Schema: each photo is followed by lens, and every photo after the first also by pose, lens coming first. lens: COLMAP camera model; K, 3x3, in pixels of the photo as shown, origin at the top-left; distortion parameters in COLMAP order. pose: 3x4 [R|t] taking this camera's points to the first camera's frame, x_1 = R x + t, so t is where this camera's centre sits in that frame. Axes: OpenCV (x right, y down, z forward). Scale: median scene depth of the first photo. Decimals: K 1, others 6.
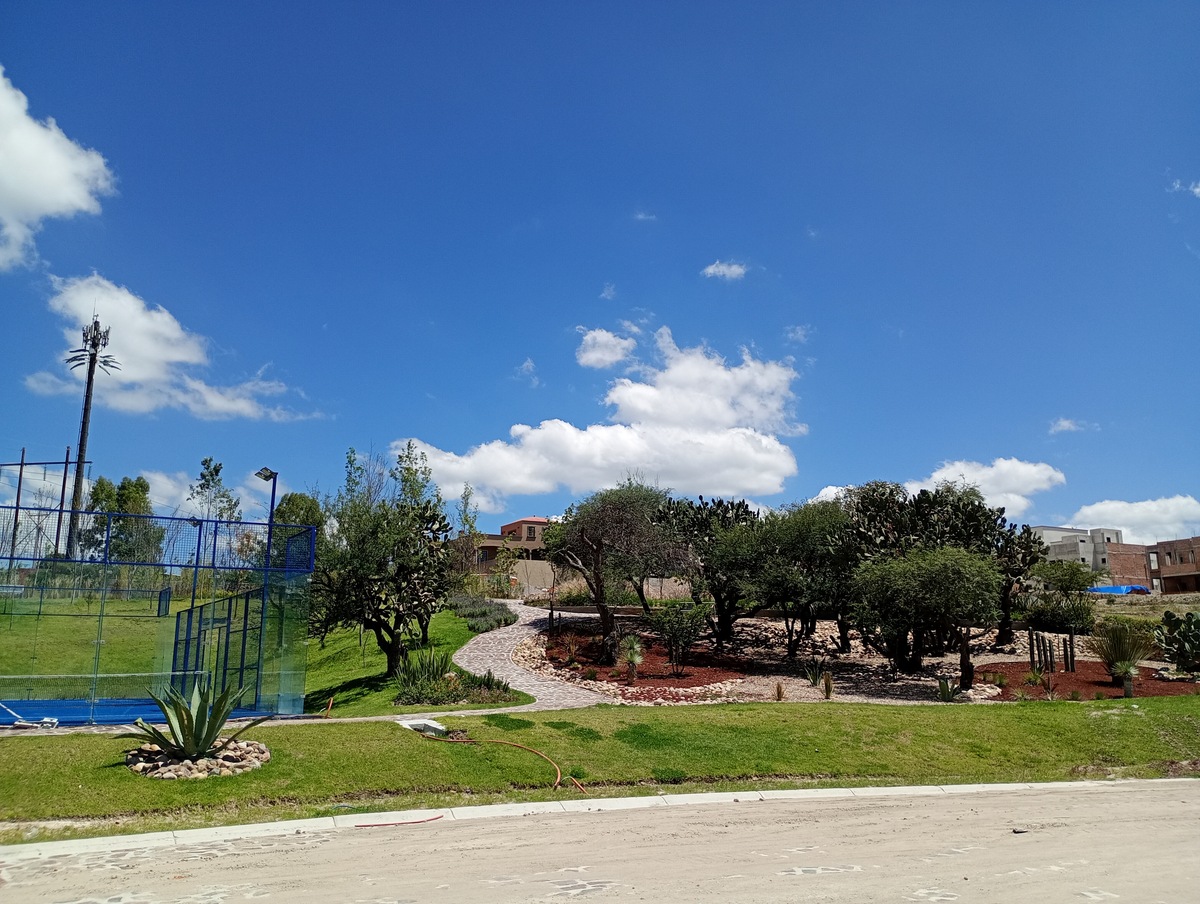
lens RADIAL K [[1006.8, 0, 601.0], [0, 1006.8, 451.2], [0, 0, 1]] dist [0.055076, -0.046374]
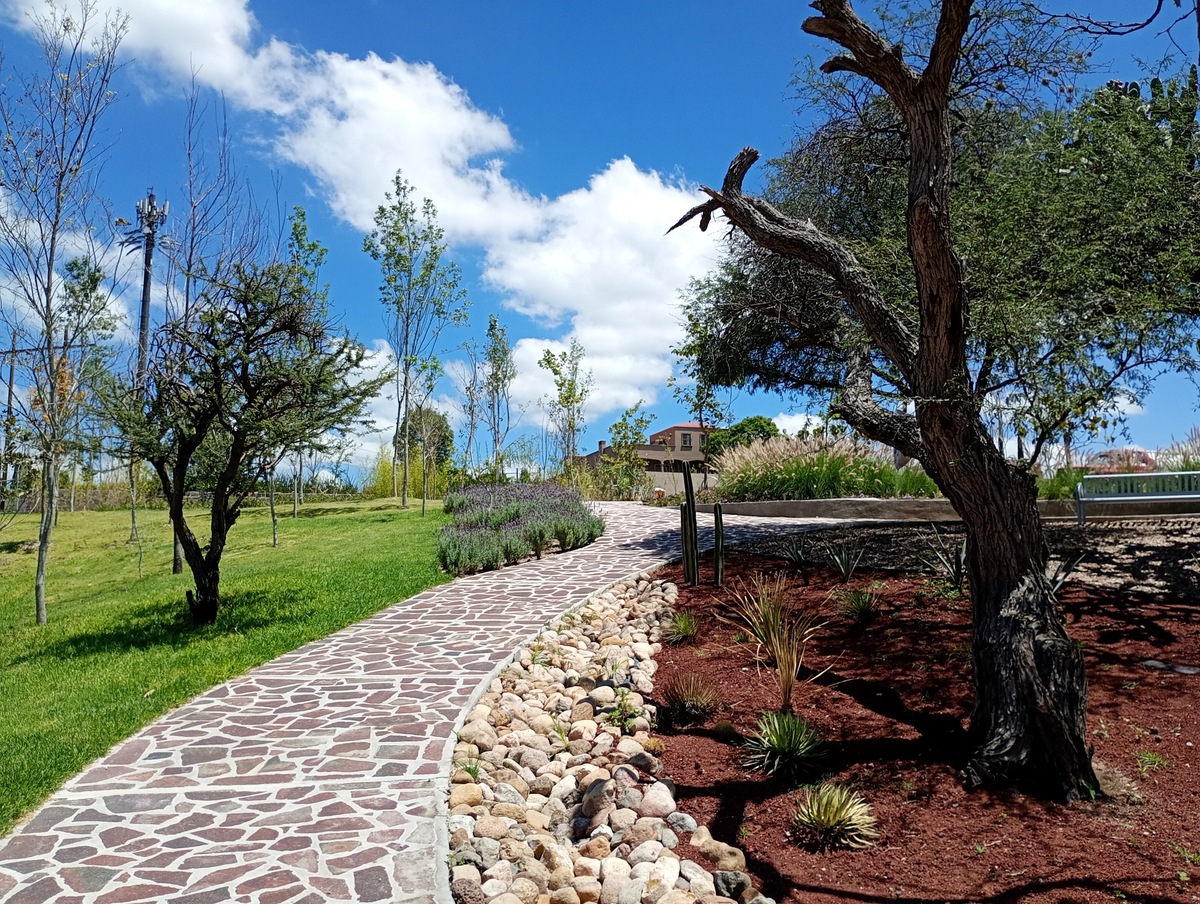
lens RADIAL K [[1006.8, 0, 598.8], [0, 1006.8, 452.8], [0, 0, 1]] dist [0.055076, -0.046374]
pose [[0.986377, -0.030536, -0.161640, -0.021508], [0.042130, 0.996741, 0.068793, 0.093067], [0.159013, -0.074666, 0.984449, 0.531813]]
